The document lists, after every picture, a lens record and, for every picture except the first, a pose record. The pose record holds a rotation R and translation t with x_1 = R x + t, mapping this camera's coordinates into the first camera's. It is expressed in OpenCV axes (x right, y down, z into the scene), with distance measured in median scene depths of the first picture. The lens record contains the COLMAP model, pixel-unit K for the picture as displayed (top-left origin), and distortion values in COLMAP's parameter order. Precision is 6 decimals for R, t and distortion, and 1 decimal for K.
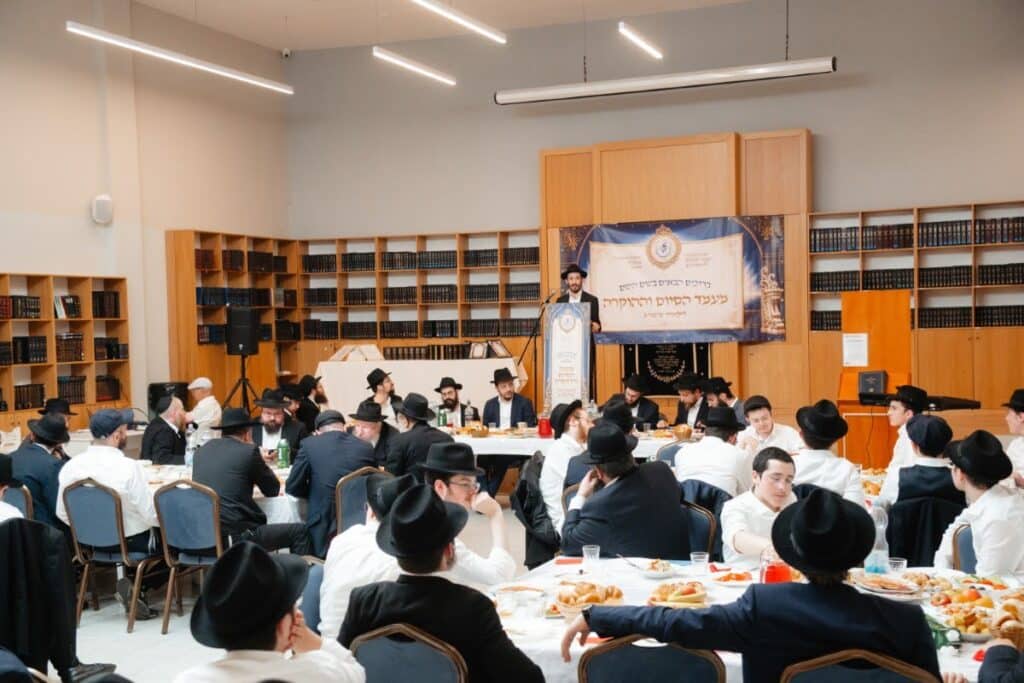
lens RADIAL K [[1357.2, 0, 485.5], [0, 1357.2, 358.5], [0, 0, 1]] dist [0.145589, 0.025287]
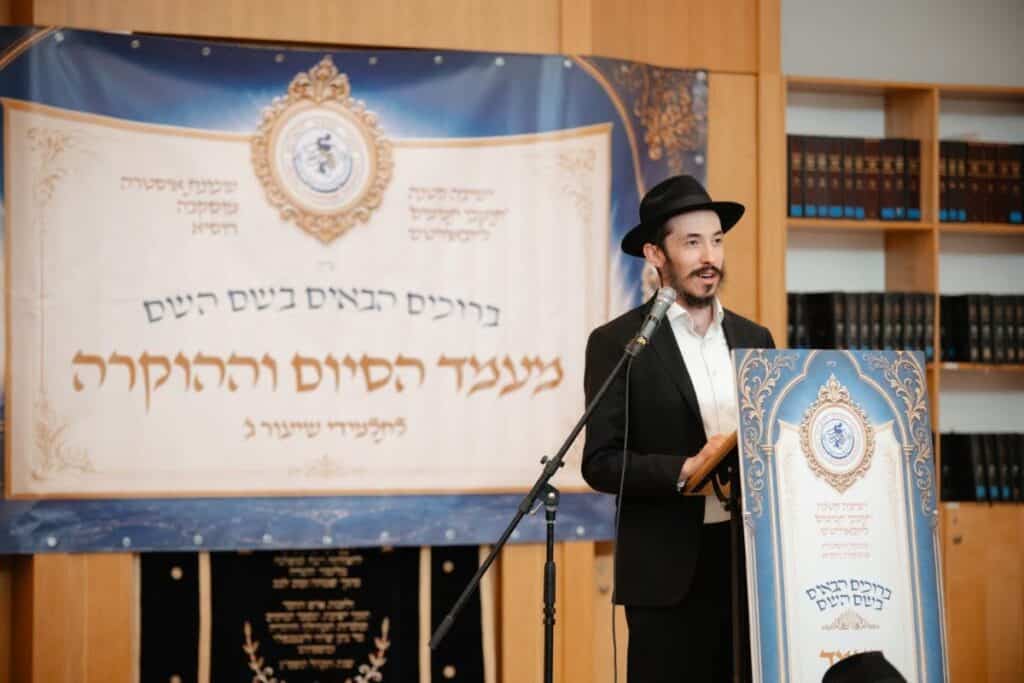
lens RADIAL K [[3658.3, 0, 512.0], [0, 3658.3, 341.5], [0, 0, 1]] dist [0.551555, 4.001998]
pose [[0.631875, 0.047444, 0.773617, -0.358107], [0.010427, 0.997514, -0.069691, -0.001865], [-0.775001, 0.052102, 0.629809, 0.568767]]
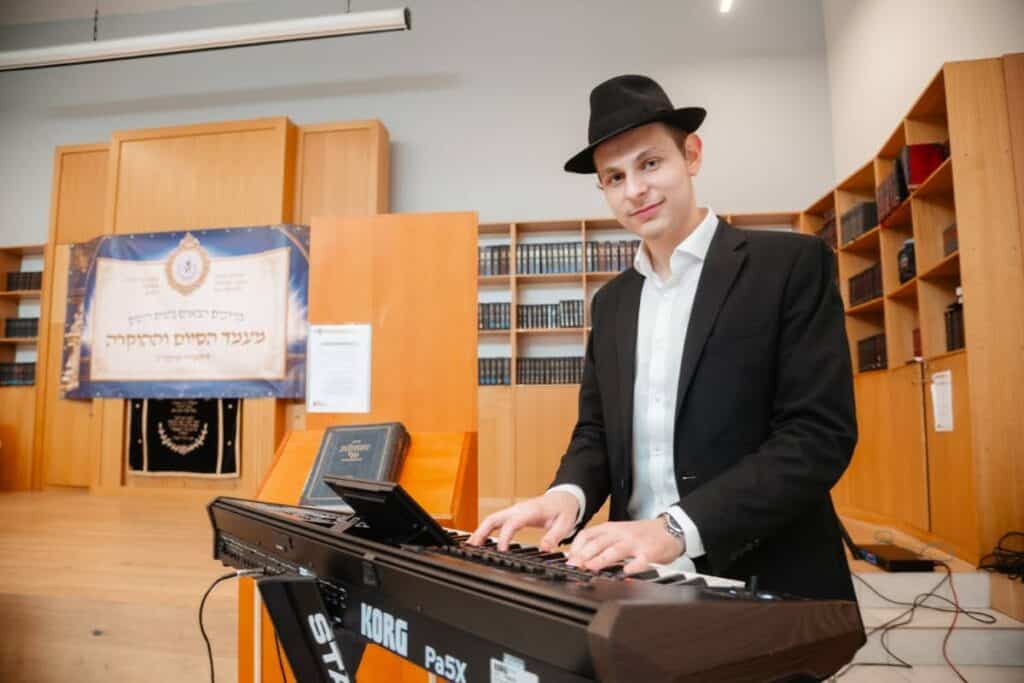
lens RADIAL K [[765.0, 0, 481.1], [0, 765.0, 337.8], [0, 0, 1]] dist [-0.108321, 0.006360]
pose [[0.968876, 0.048759, 0.242699, 0.189193], [-0.015517, 0.990444, -0.137037, 0.008974], [-0.247061, 0.129006, 0.960374, 0.588769]]
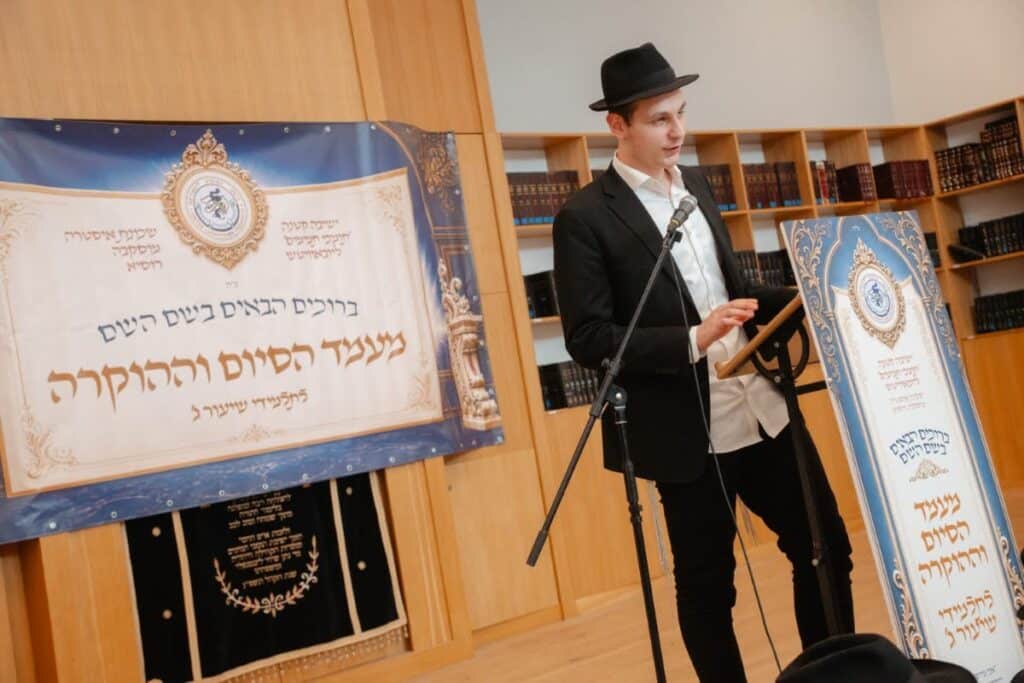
lens RADIAL K [[1425.3, 0, 499.9], [0, 1425.3, 352.3], [0, 0, 1]] dist [0.162082, 0.595678]
pose [[0.438083, -0.018257, 0.898749, -0.152147], [0.177659, 0.981832, -0.066653, -0.011269], [-0.881204, 0.188871, 0.433367, 0.806411]]
